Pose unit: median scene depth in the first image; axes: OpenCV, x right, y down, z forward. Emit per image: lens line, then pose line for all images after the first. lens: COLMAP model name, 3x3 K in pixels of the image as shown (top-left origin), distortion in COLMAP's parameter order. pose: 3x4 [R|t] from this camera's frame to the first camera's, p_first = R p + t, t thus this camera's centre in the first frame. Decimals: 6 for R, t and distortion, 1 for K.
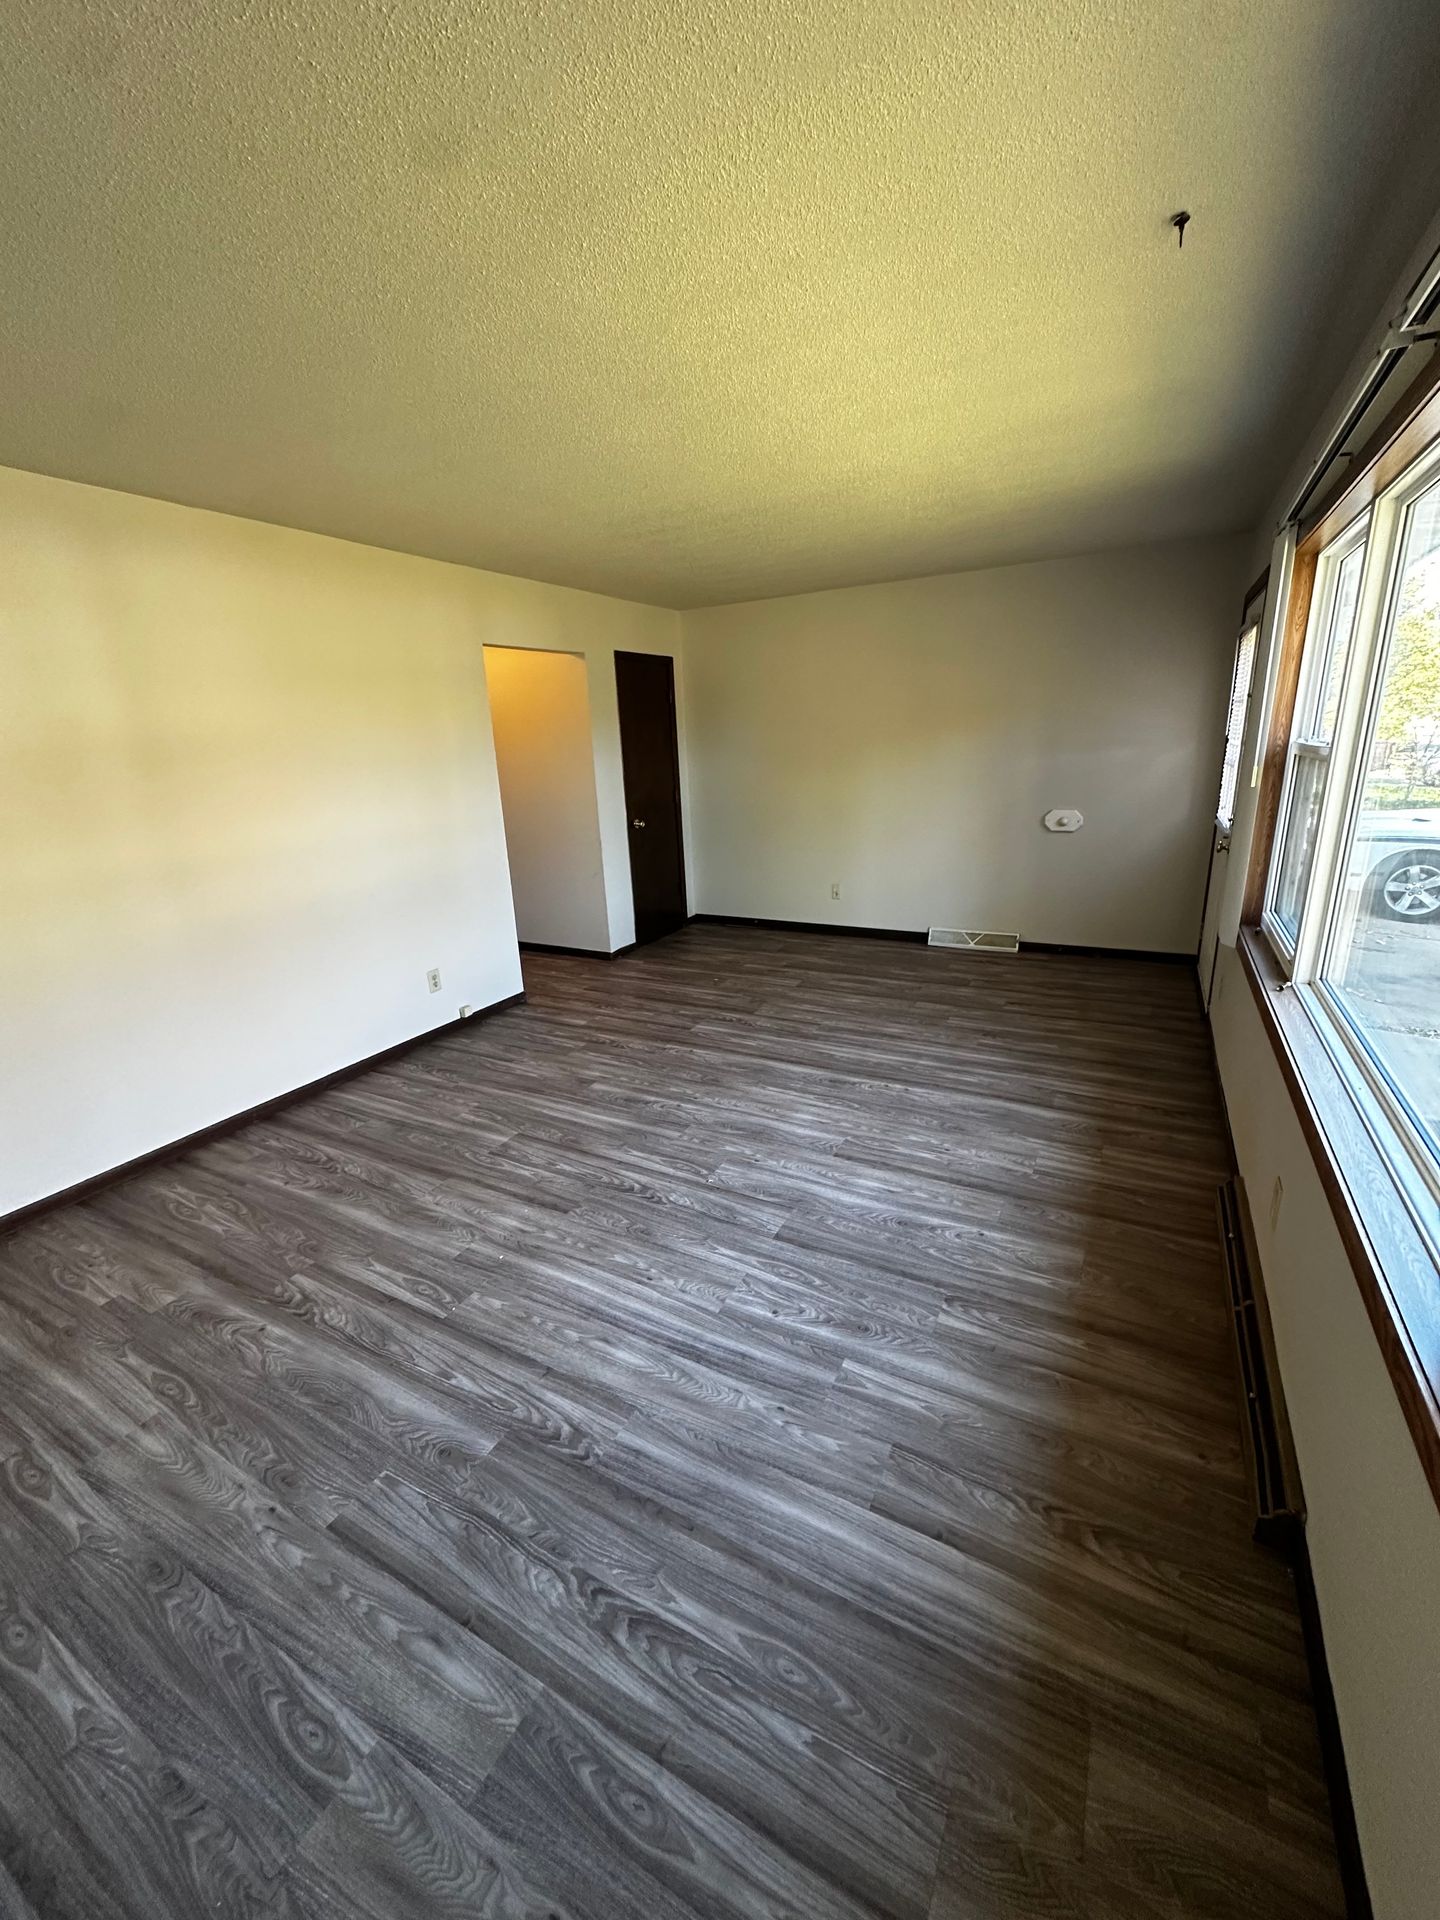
lens RADIAL K [[765.2, 0, 720.0], [0, 765.2, 960.0], [0, 0, 1]] dist [-0.000316, -0.000113]
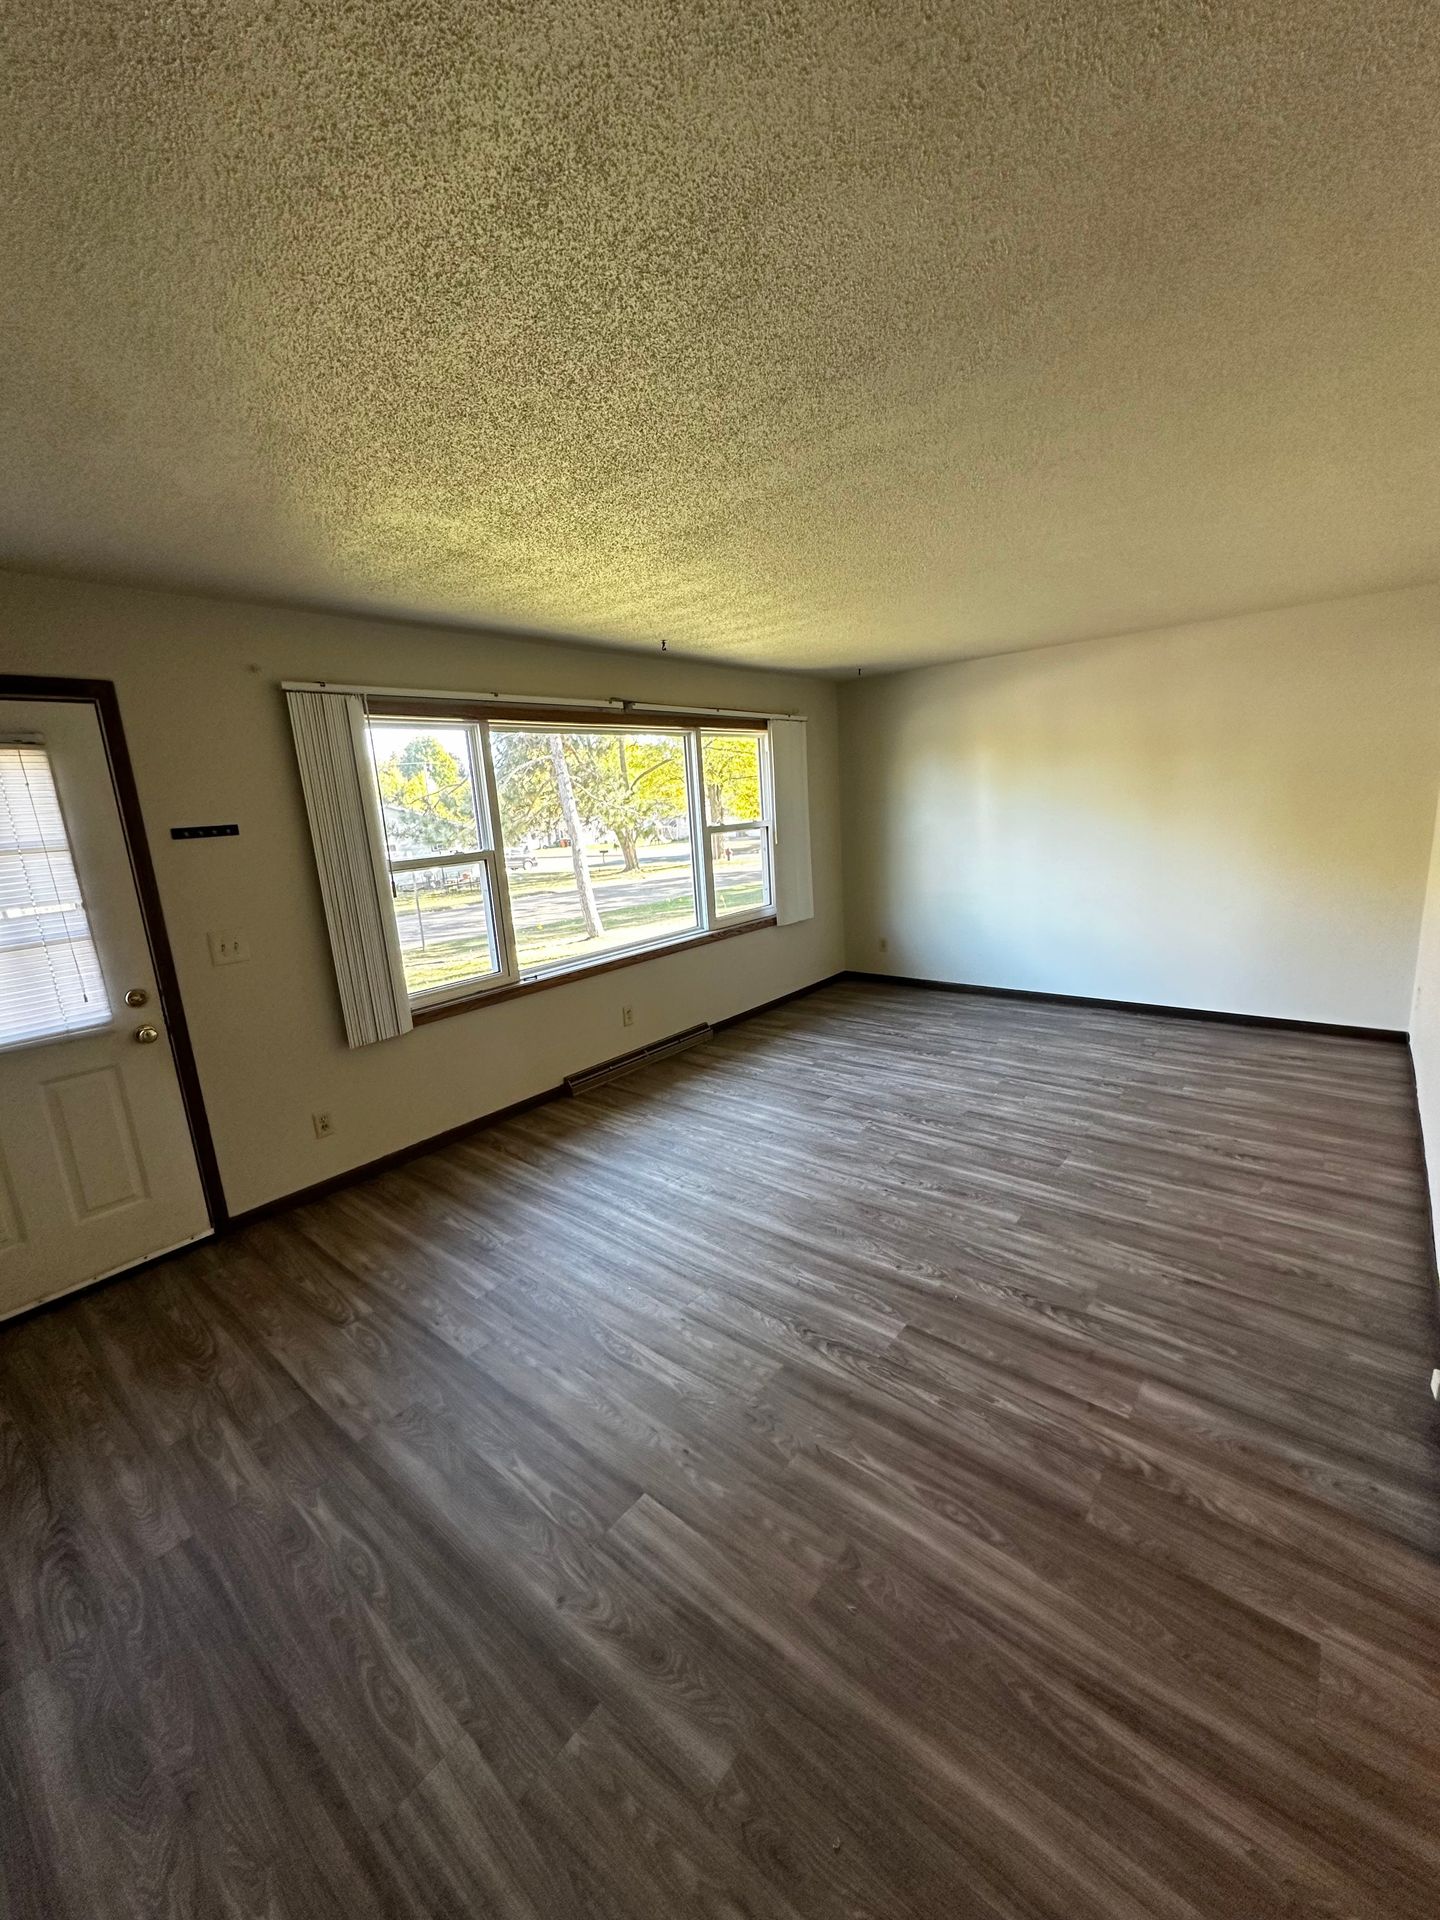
lens RADIAL K [[765.2, 0, 720.0], [0, 765.2, 960.0], [0, 0, 1]] dist [-0.000316, -0.000113]
pose [[-0.974833, 0.059468, 0.214859, -0.063198], [0.154915, 0.873760, 0.461025, -0.634165], [-0.160320, 0.482707, -0.860983, 2.059199]]
